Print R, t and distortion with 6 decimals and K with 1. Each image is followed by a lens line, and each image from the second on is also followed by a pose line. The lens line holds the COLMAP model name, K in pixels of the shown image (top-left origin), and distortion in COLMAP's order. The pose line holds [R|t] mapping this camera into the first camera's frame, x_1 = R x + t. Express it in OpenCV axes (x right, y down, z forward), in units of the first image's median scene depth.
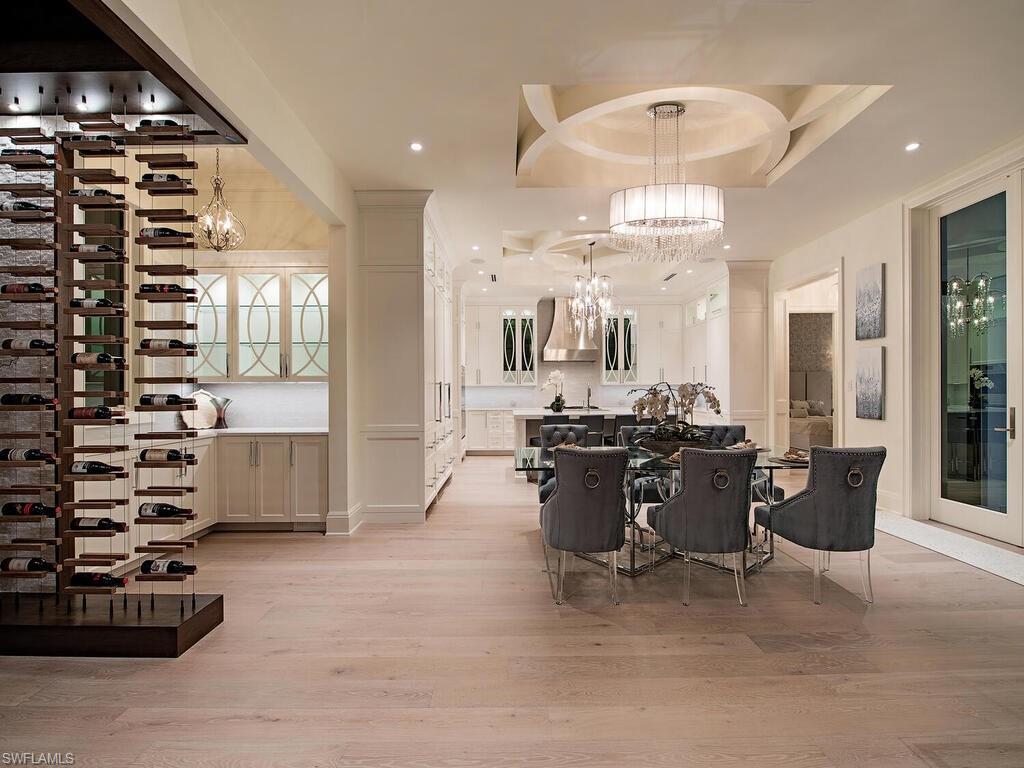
lens RADIAL K [[411.9, 0, 513.0], [0, 411.9, 390.9], [0, 0, 1]] dist [-0.055712, -0.000117]
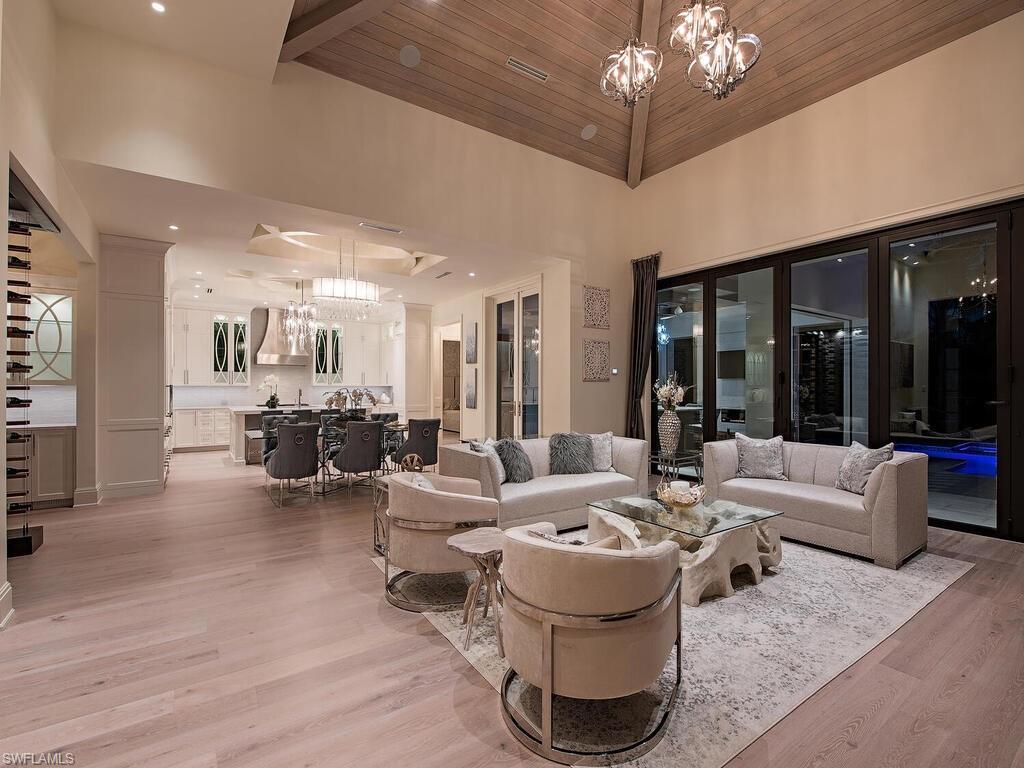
lens RADIAL K [[468.1, 0, 508.4], [0, 468.1, 387.1], [0, 0, 1]] dist [-0.000559, -0.000351]
pose [[0.827773, 0.006556, 0.561024, -0.095309], [-0.005960, 0.999978, -0.002891, -0.013081], [-0.561031, -0.000951, 0.827794, -0.573157]]
